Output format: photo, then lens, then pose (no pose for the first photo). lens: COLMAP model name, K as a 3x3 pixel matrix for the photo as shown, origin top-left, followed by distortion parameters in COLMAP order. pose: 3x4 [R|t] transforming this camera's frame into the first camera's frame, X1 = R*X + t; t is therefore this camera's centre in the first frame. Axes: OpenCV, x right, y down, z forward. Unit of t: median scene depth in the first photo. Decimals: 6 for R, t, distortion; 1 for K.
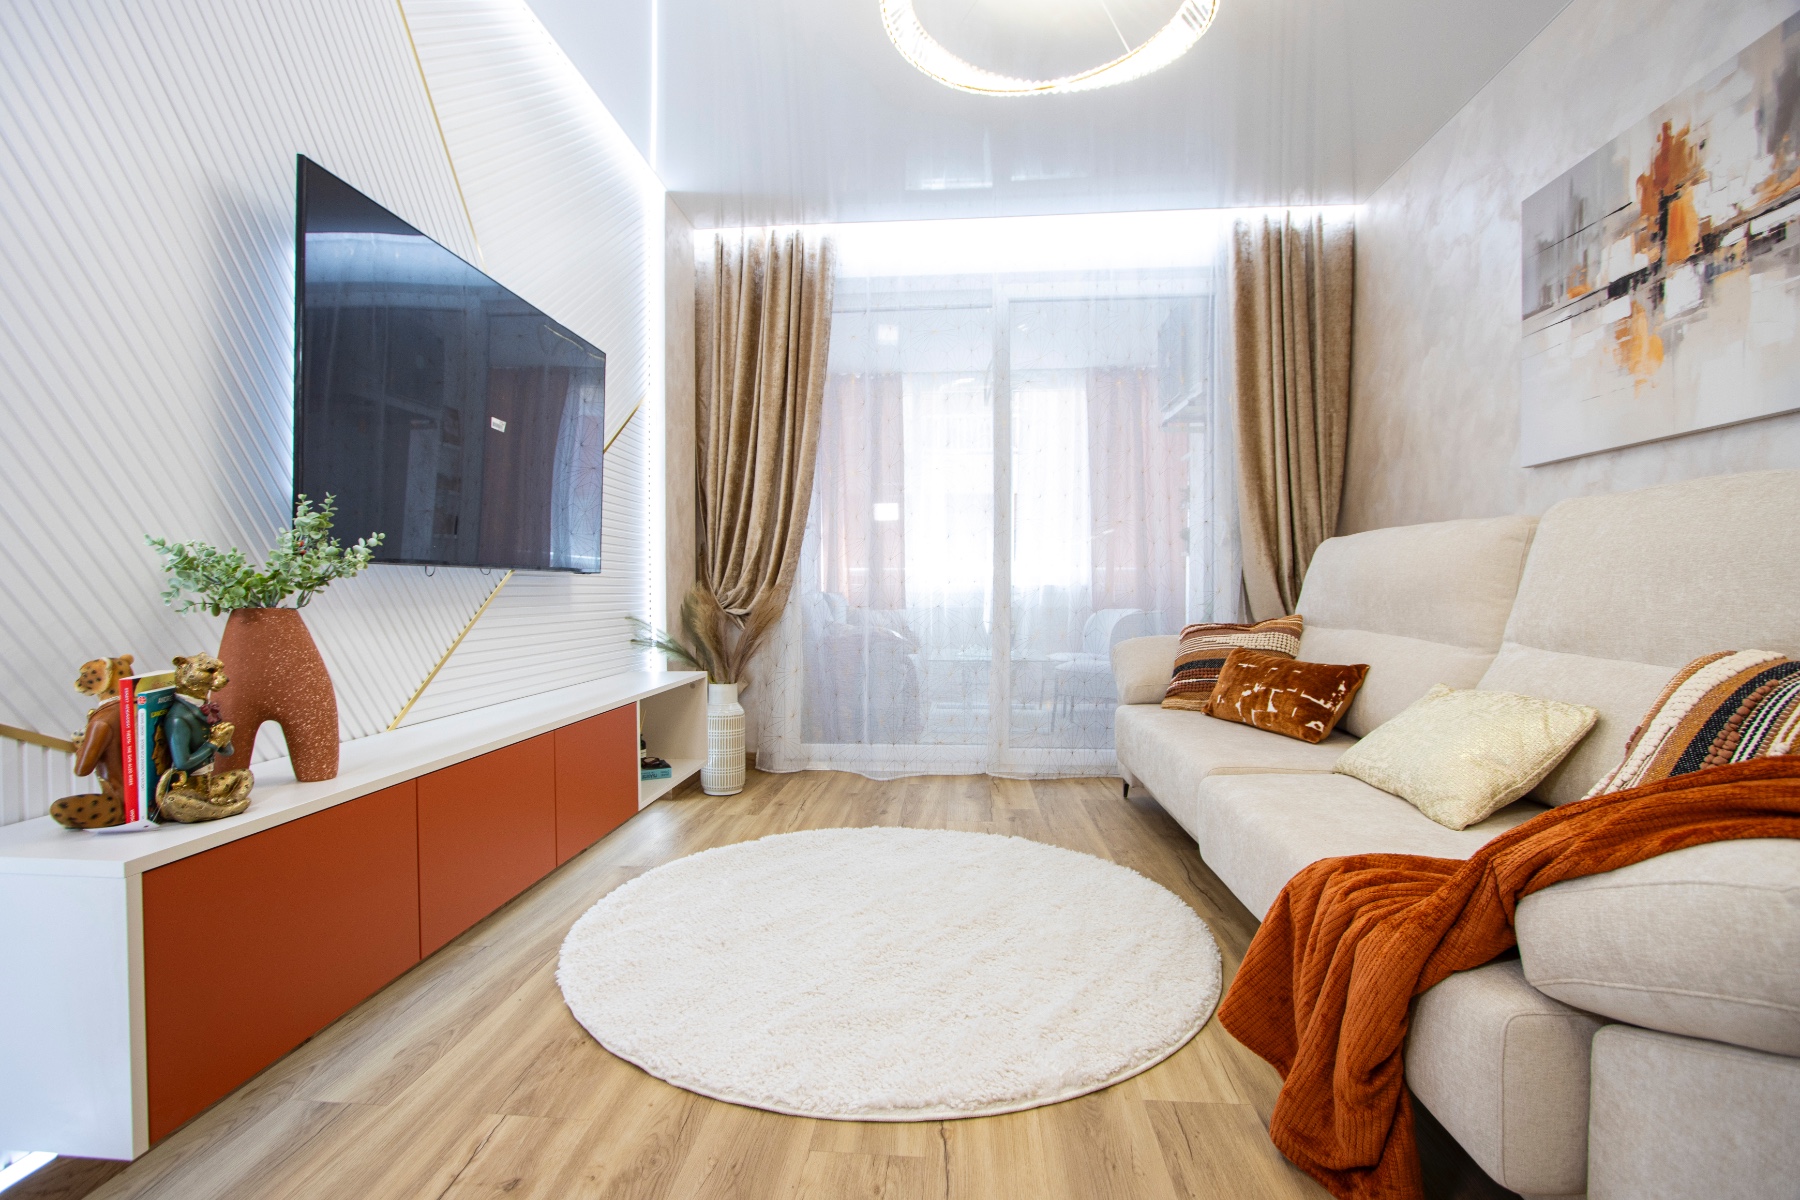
lens RADIAL K [[840.2, 0, 884.2], [0, 840.2, 599.5], [0, 0, 1]] dist [-0.016959, 0.000393]
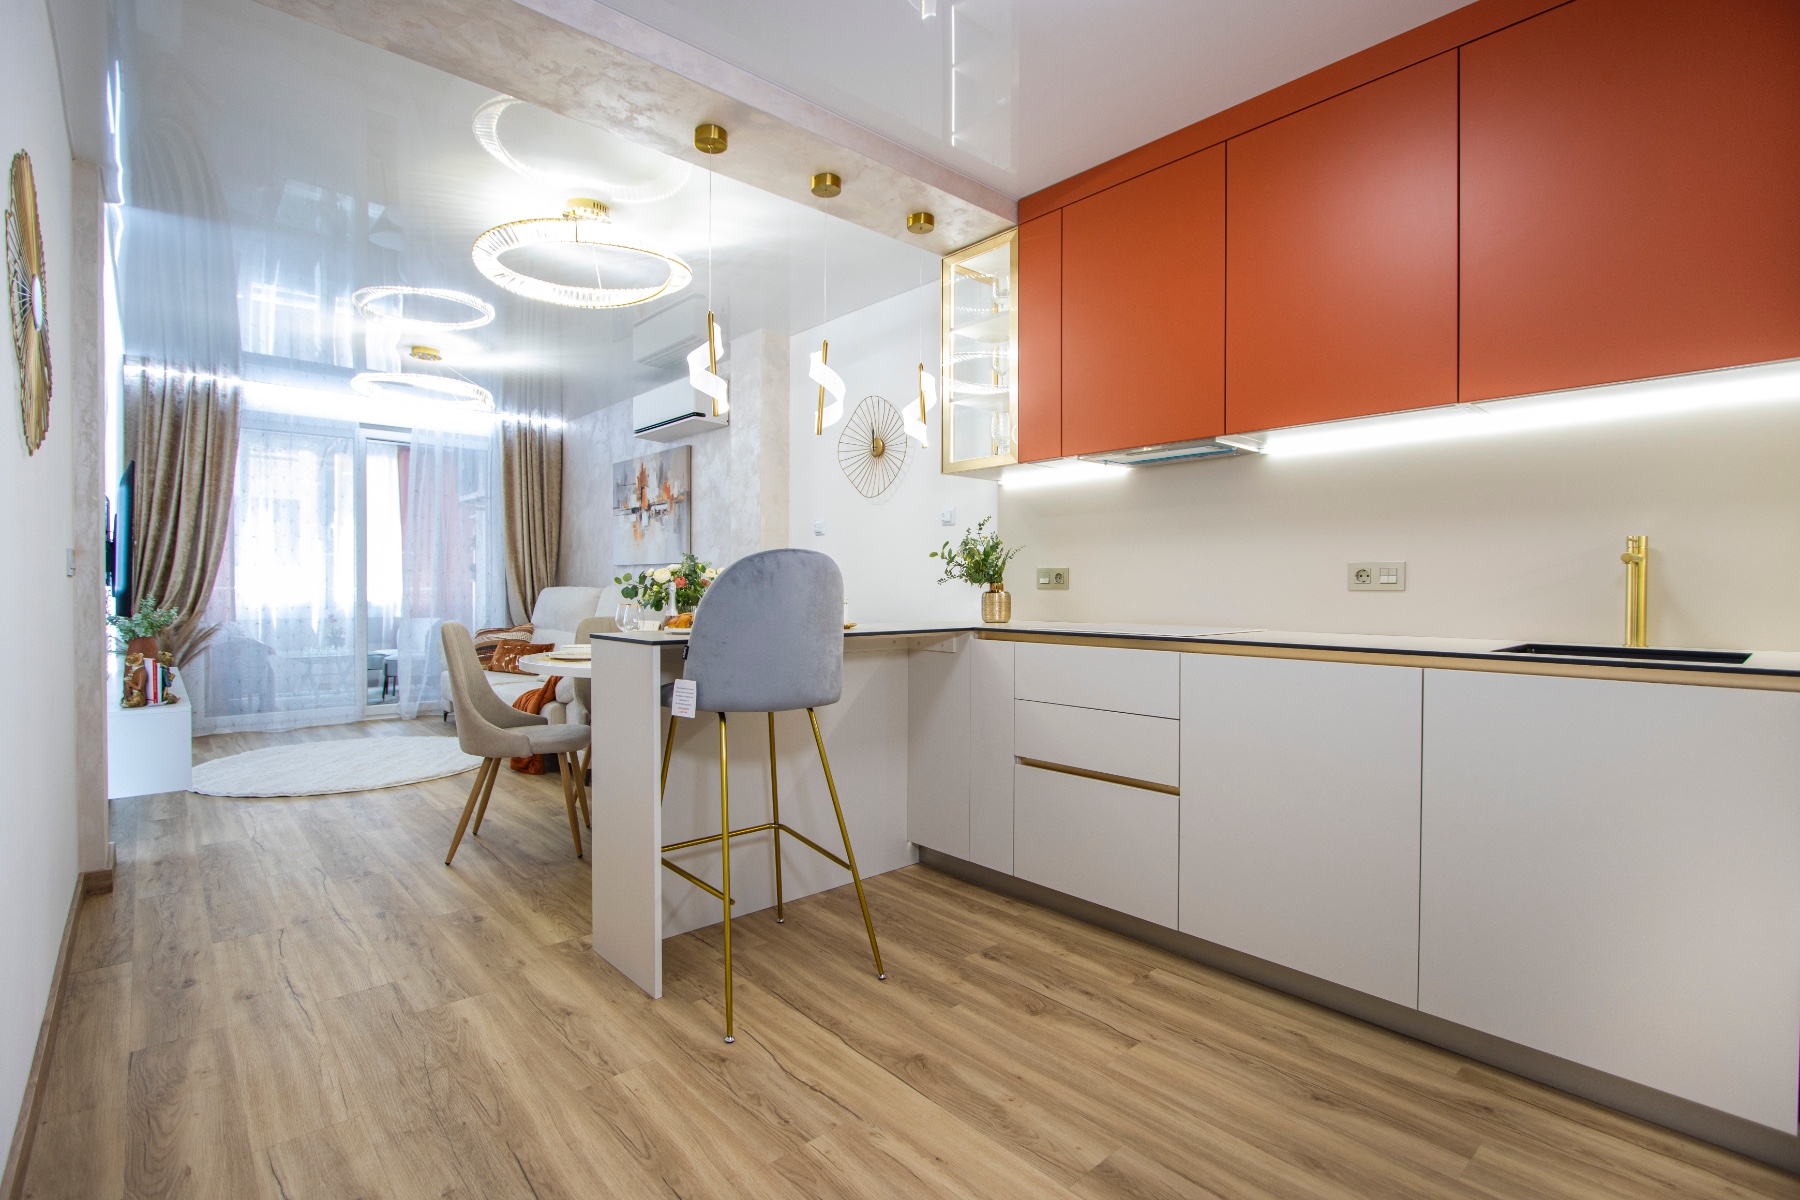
lens RADIAL K [[840.2, 0, 884.2], [0, 840.2, 599.5], [0, 0, 1]] dist [-0.016959, 0.000393]
pose [[0.688146, -0.007067, 0.725538, -0.382430], [0.004756, 0.999975, 0.005229, -0.041985], [-0.725556, -0.000148, 0.688163, -0.978616]]
